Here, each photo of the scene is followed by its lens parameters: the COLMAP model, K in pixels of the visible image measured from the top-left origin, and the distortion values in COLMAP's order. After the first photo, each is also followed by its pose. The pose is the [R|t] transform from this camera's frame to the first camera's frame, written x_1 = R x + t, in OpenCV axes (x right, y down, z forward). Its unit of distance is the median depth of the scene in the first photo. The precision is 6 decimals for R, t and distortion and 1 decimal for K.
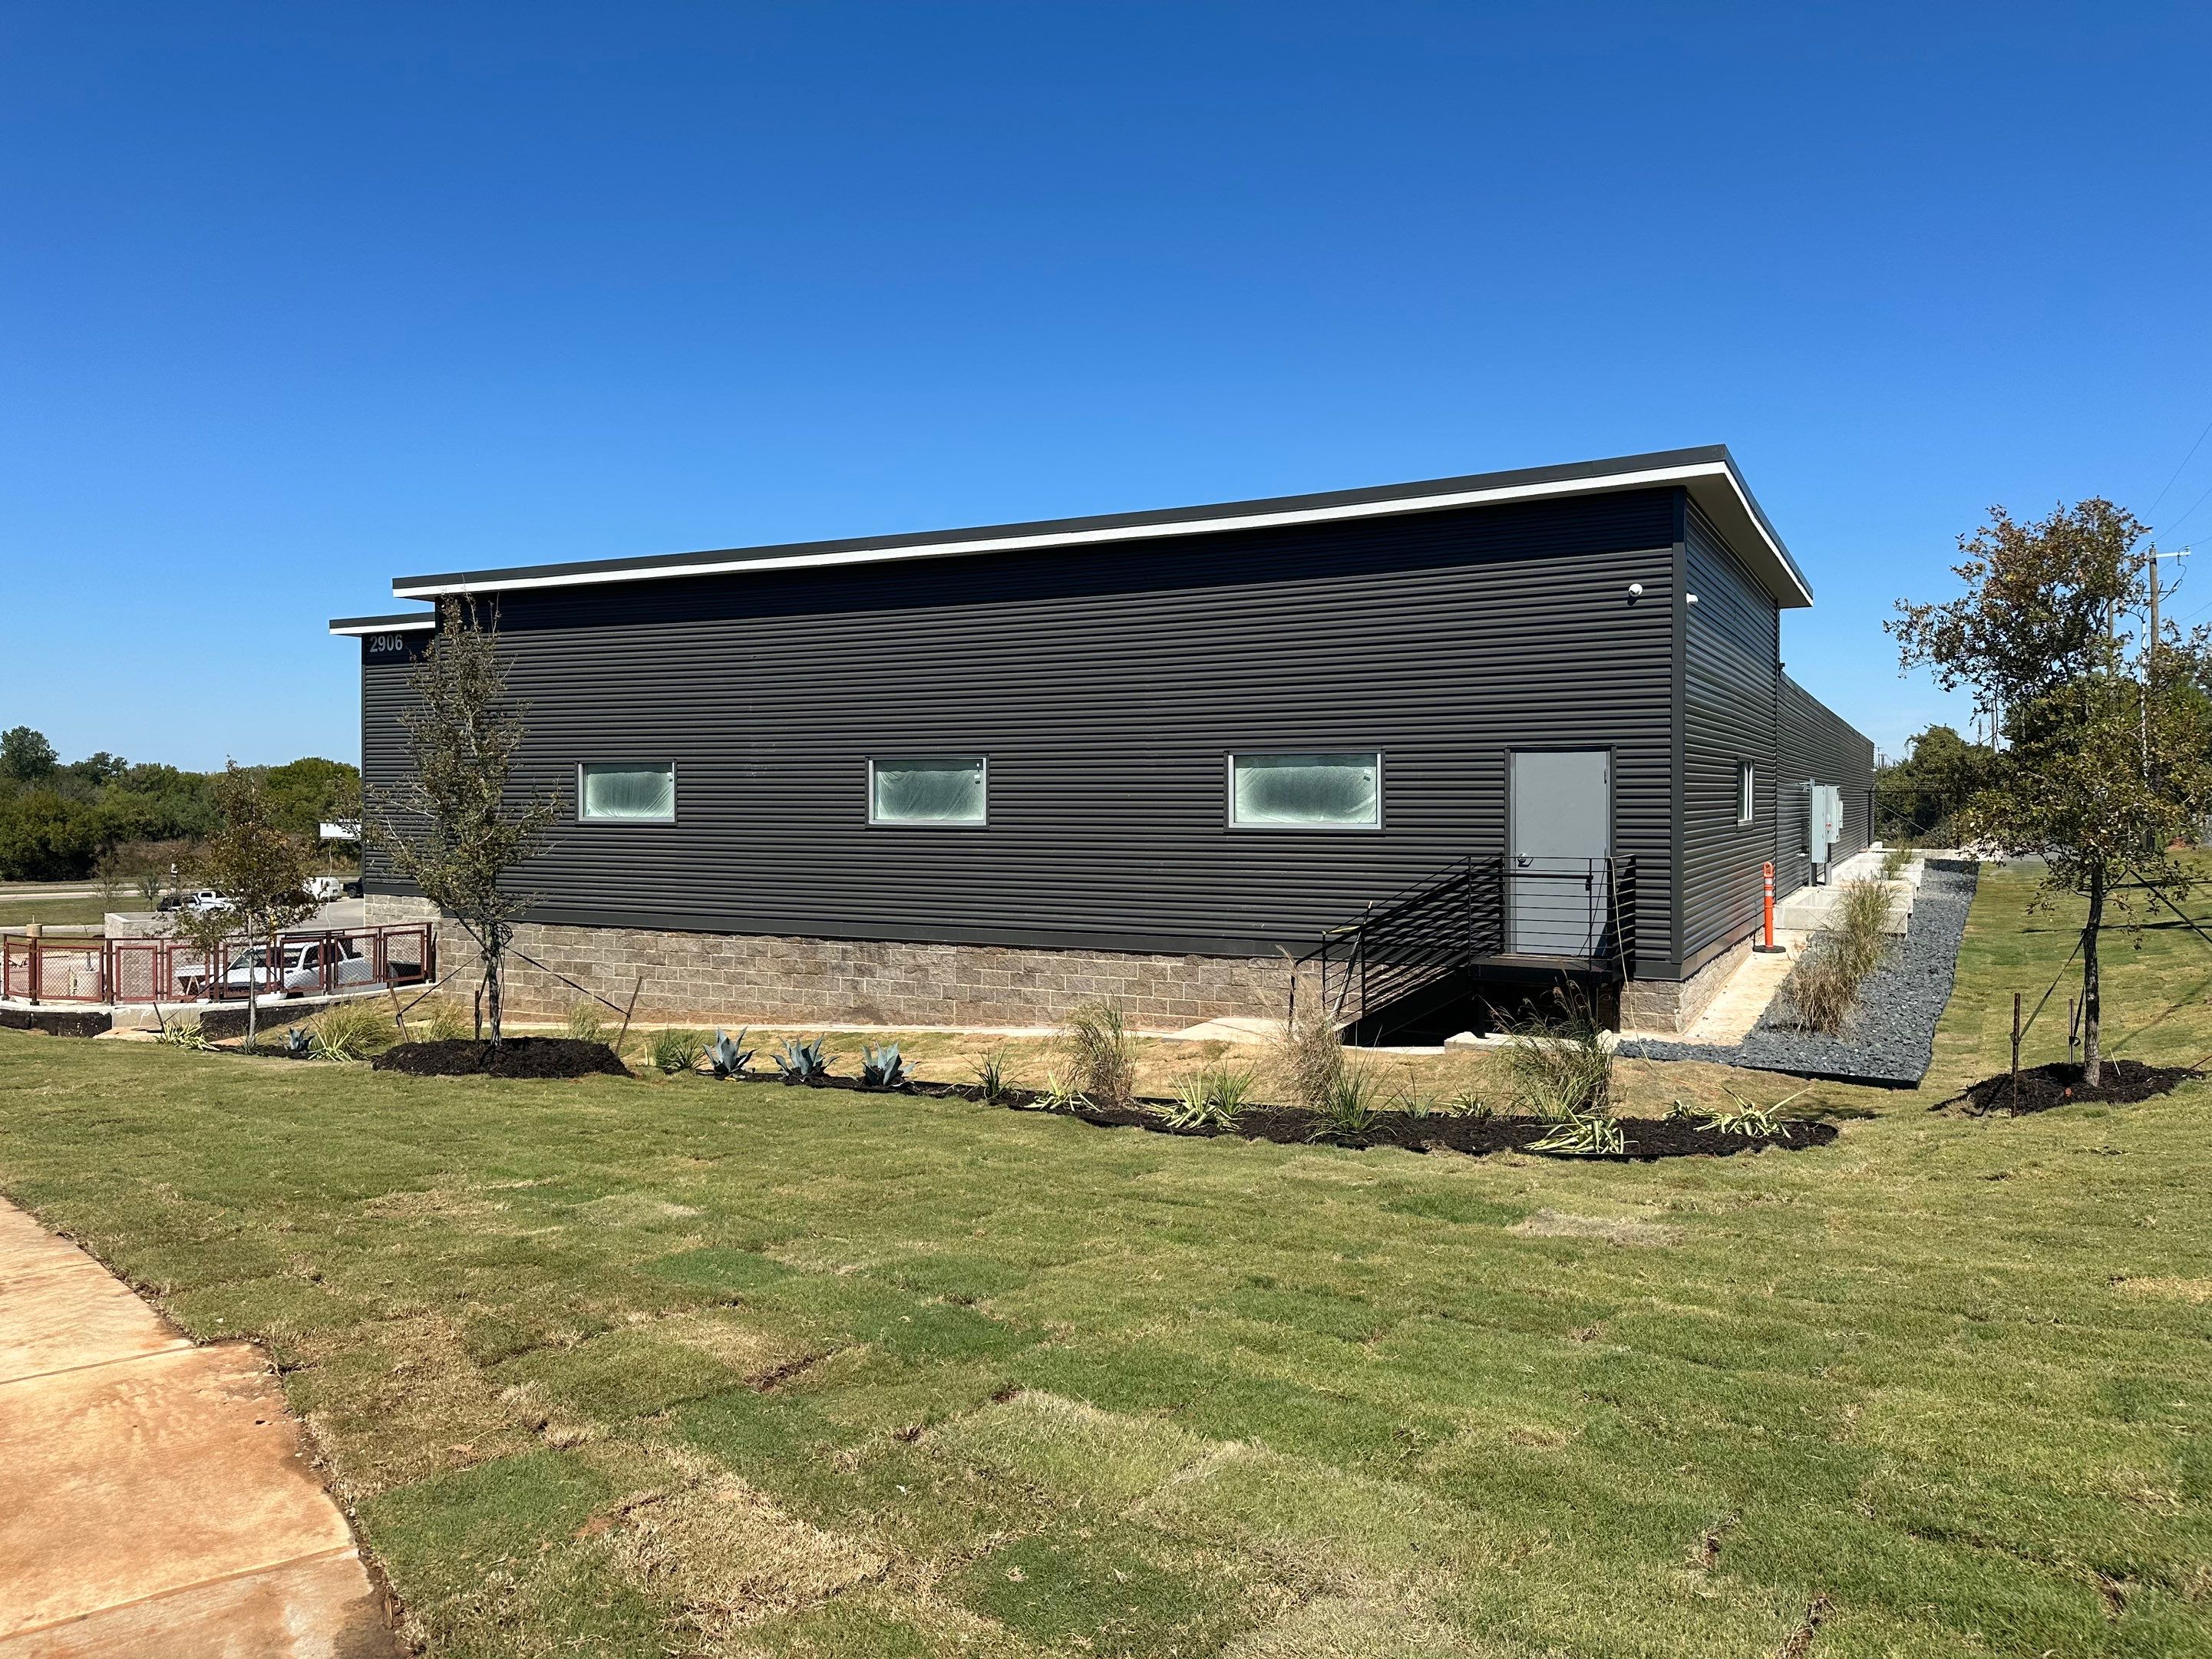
lens RADIAL K [[1550.0, 0, 1101.8], [0, 1550.0, 818.1], [0, 0, 1]] dist [0.089606, -0.138249]
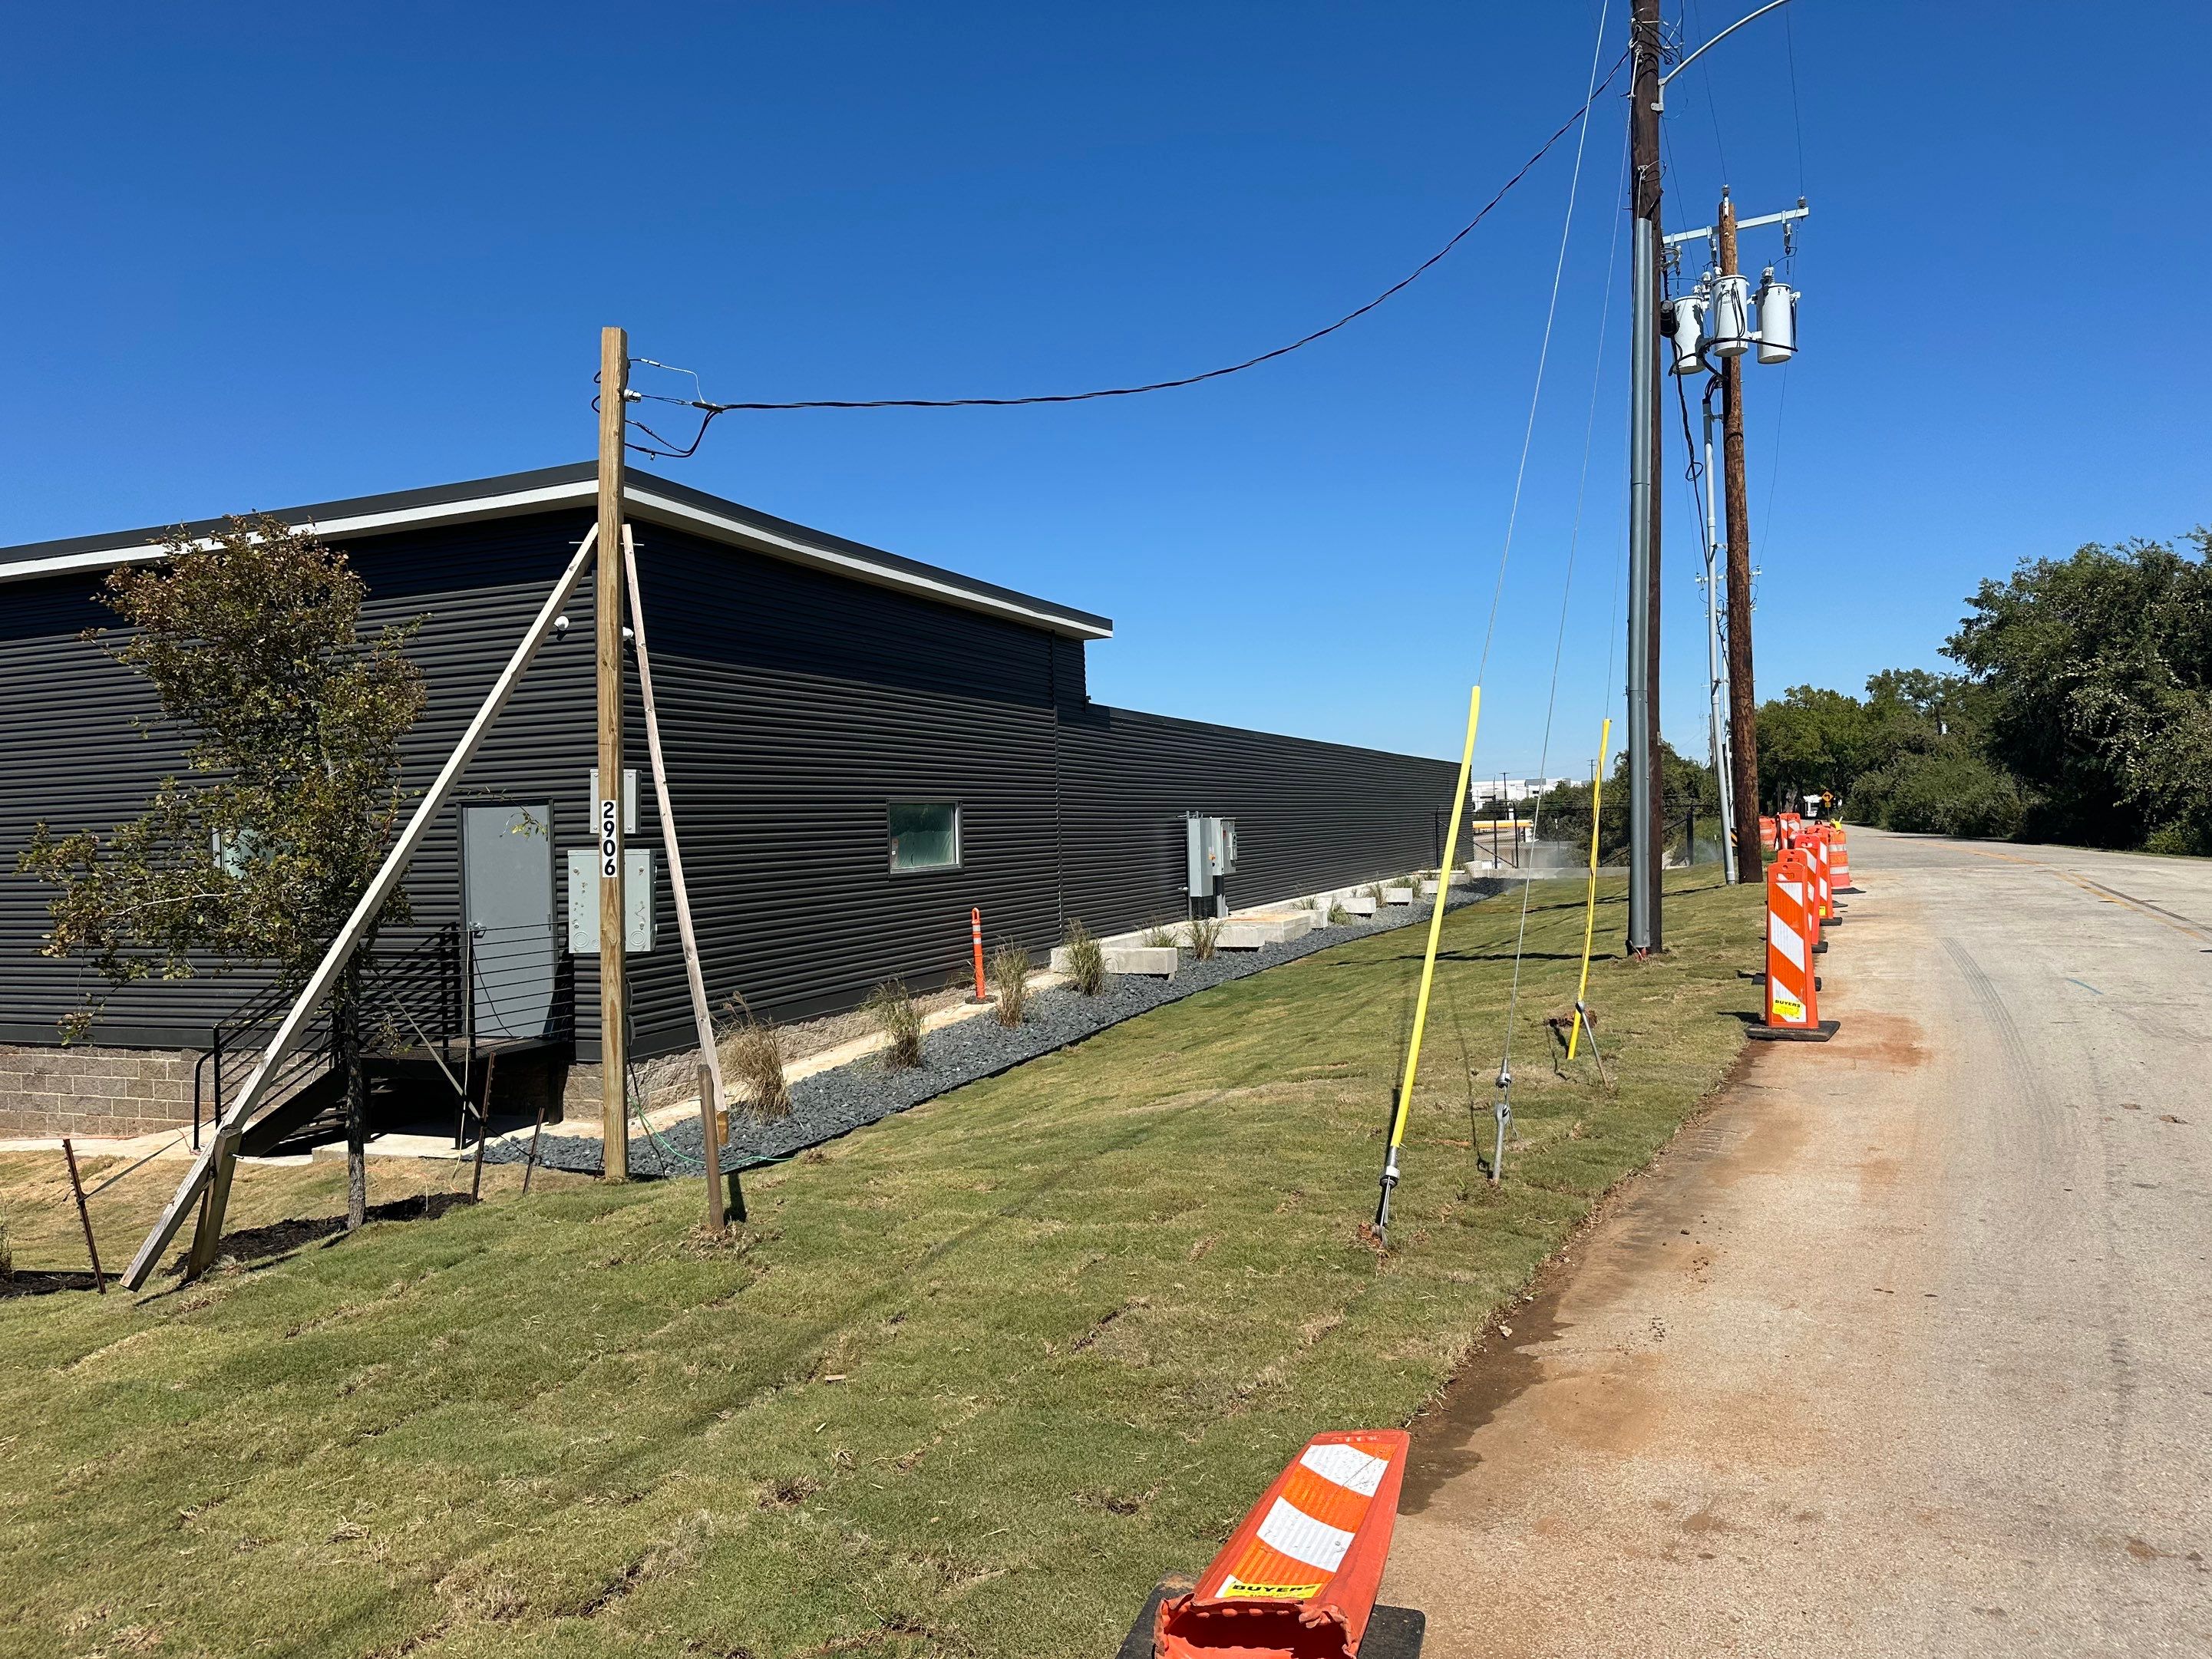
lens RADIAL K [[1562.4, 0, 1106.0], [0, 1562.4, 829.5], [0, 0, 1]] dist [0.062317, -0.053191]
pose [[0.994579, -0.029481, 0.099714, 0.457042], [0.030664, 0.999476, -0.010347, -0.007538], [-0.099356, 0.013348, 0.994962, 0.074202]]
